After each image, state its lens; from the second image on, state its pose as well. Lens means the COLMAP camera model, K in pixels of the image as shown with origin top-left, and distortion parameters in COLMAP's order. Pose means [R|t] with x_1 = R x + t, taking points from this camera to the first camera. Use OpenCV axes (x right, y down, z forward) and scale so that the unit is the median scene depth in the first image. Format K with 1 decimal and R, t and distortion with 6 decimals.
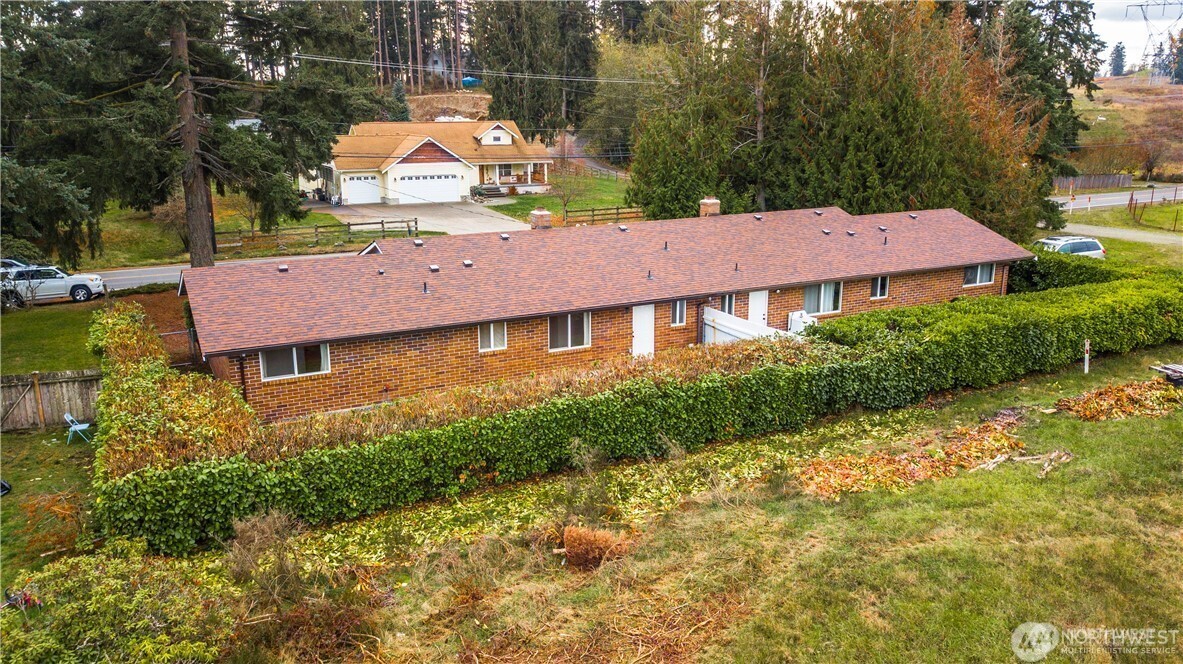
lens RADIAL K [[910.9, 0, 591.5], [0, 910.9, 332.0], [0, 0, 1]] dist [-0.001786, 0.004447]
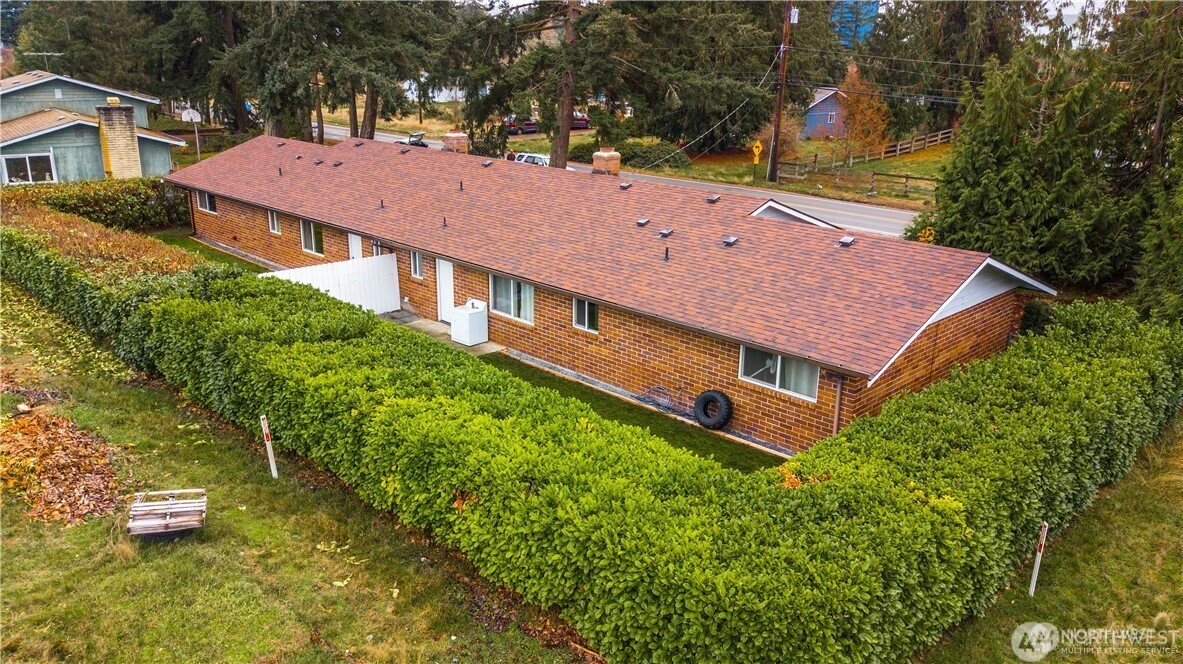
lens RADIAL K [[910.9, 0, 591.5], [0, 910.9, 332.0], [0, 0, 1]] dist [-0.001786, 0.004447]
pose [[0.289451, 0.297024, -0.909942, 1.048935], [-0.239858, 0.942813, 0.231456, -0.216098], [0.926653, 0.151261, 0.344142, 0.917760]]
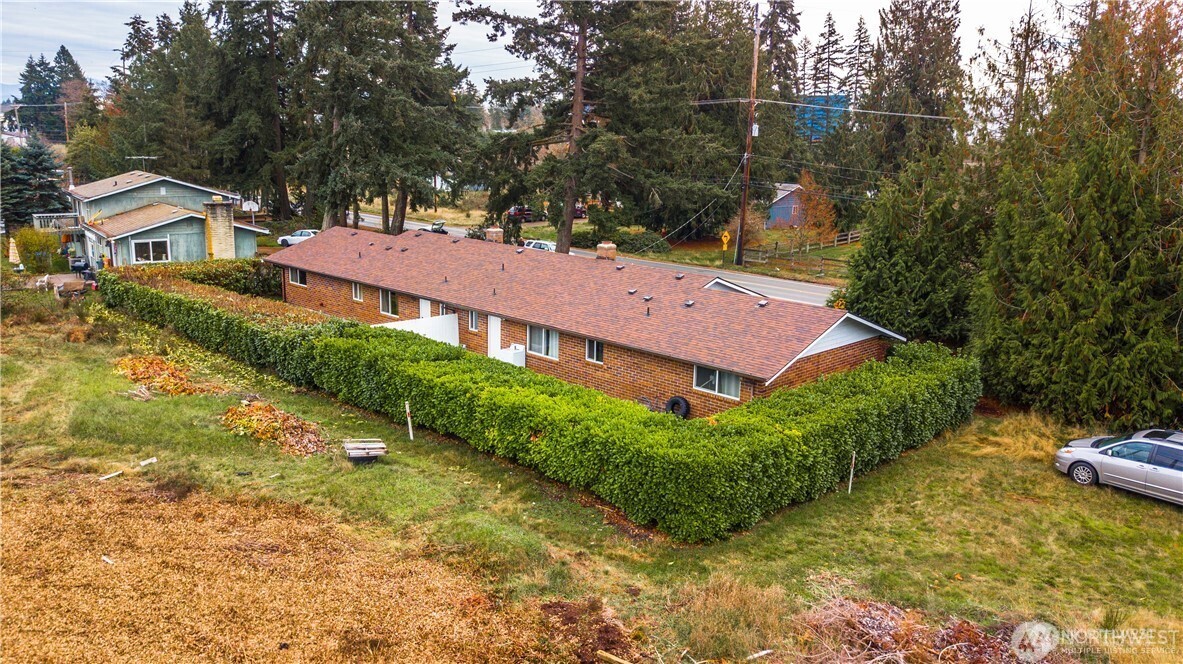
lens RADIAL K [[910.9, 0, 591.5], [0, 910.9, 332.0], [0, 0, 1]] dist [-0.001786, 0.004447]
pose [[0.302059, 0.217492, -0.928147, 1.403706], [-0.247911, 0.958048, 0.143818, -0.239915], [0.920489, 0.186656, 0.343306, 0.773042]]
